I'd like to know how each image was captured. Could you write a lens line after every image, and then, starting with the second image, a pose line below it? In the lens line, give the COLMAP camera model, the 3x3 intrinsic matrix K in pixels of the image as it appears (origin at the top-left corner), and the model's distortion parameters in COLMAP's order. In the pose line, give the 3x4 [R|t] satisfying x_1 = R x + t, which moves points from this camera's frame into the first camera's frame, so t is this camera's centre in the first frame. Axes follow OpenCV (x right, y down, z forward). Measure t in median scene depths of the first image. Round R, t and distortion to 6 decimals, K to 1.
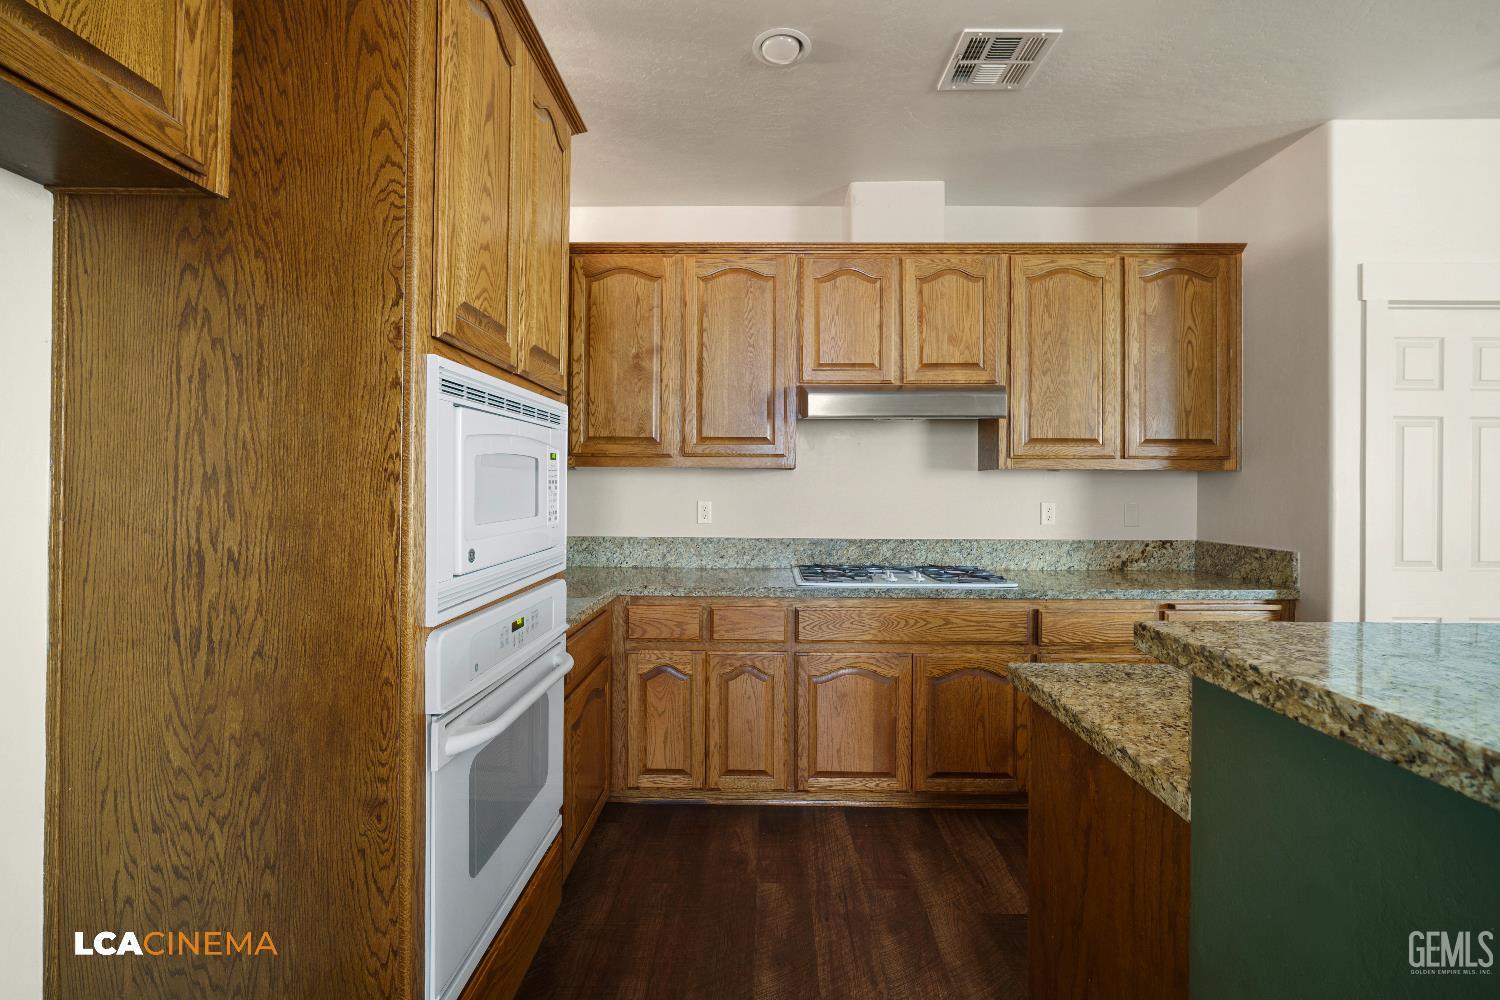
lens RADIAL K [[656.1, 0, 754.9], [0, 656.1, 489.2], [0, 0, 1]] dist [-0.017122, 0.005440]
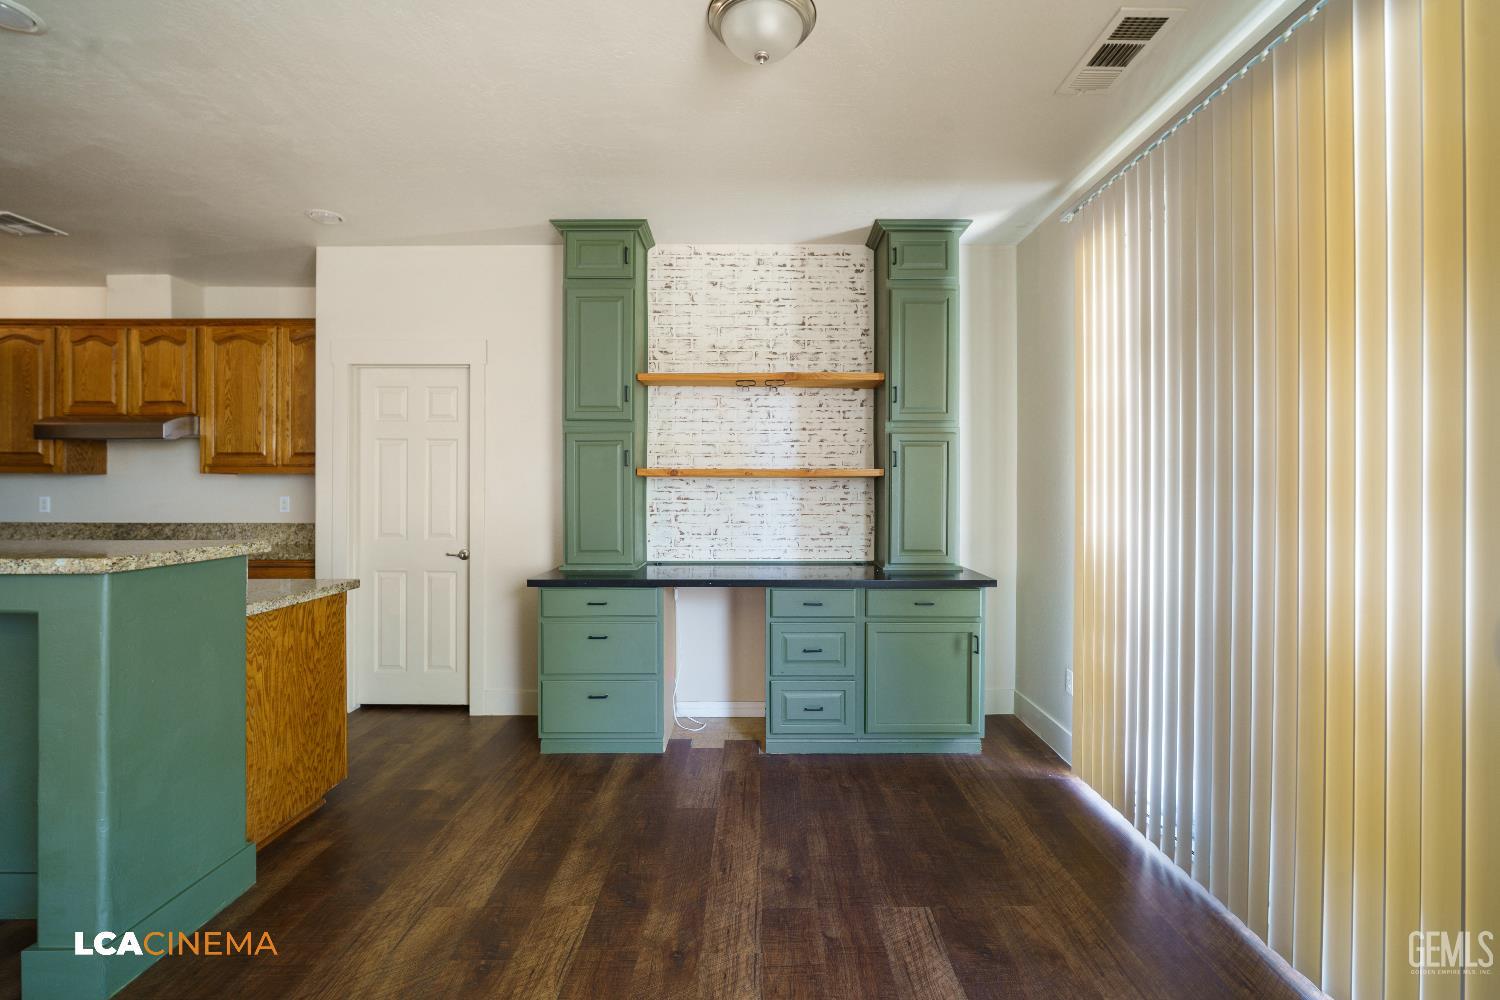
lens RADIAL K [[656.8, 0, 753.6], [0, 656.8, 490.8], [0, 0, 1]] dist [-0.015408, 0.003761]
pose [[0.999648, -0.003666, 0.026294, 1.584948], [0.003577, 0.999988, 0.003407, 0.007022], [-0.026306, -0.003312, 0.999648, -0.483876]]
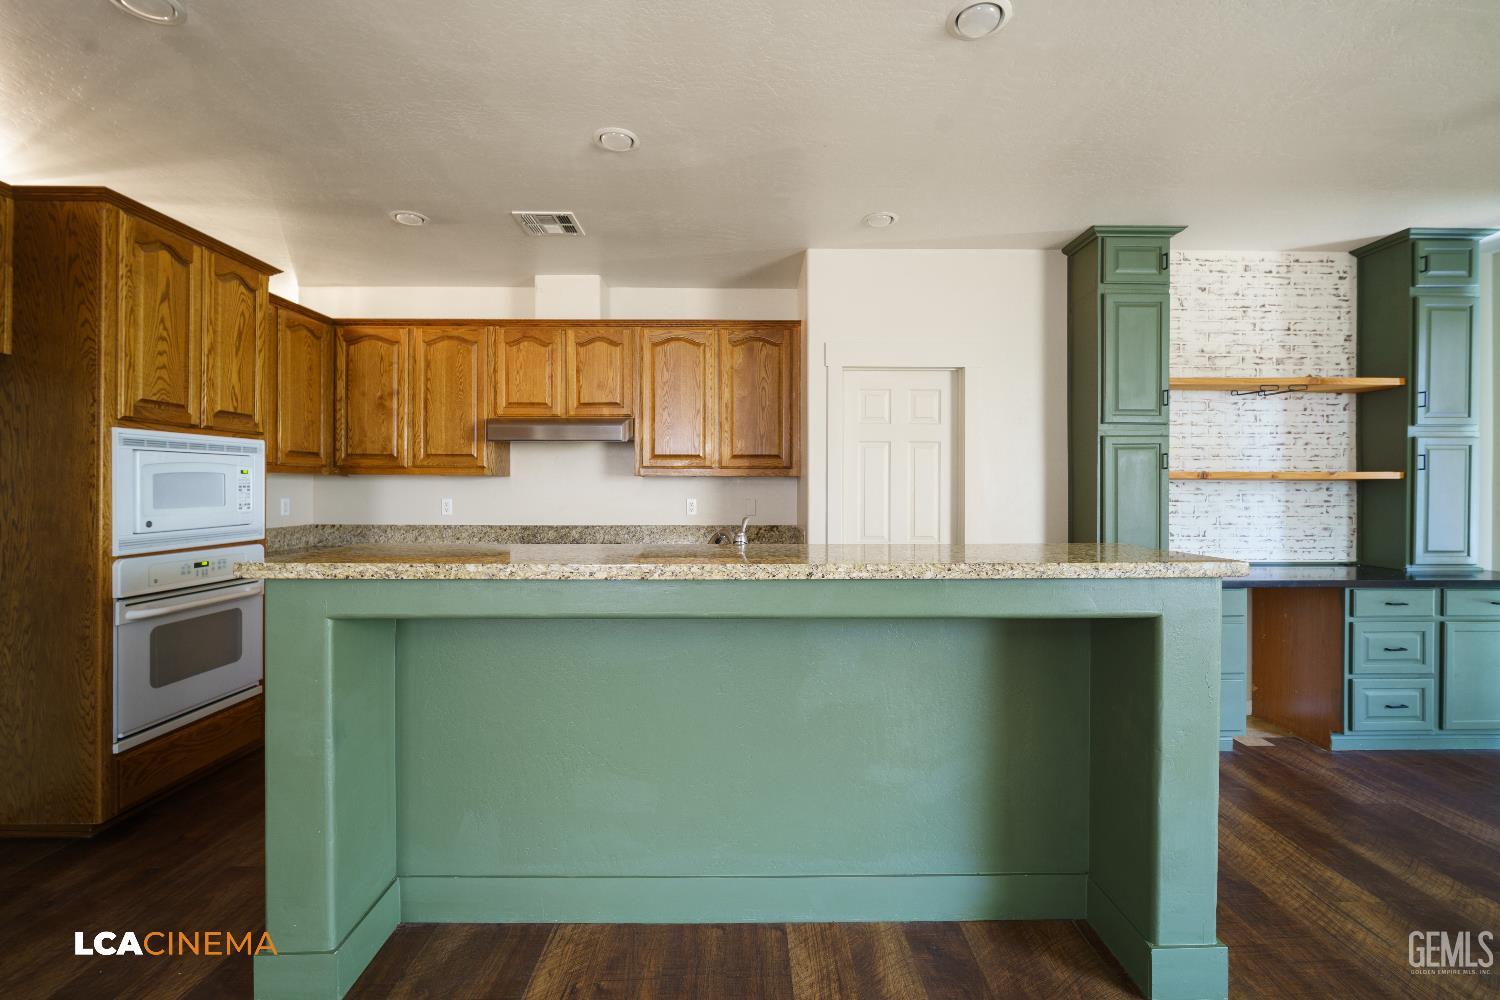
lens RADIAL K [[656.8, 0, 753.6], [0, 656.8, 490.8], [0, 0, 1]] dist [-0.015408, 0.003761]
pose [[0.999393, -0.003680, 0.034628, 0.592952], [0.003622, 0.999992, 0.001727, 0.000962], [-0.034634, -0.001601, 0.999399, -0.463128]]
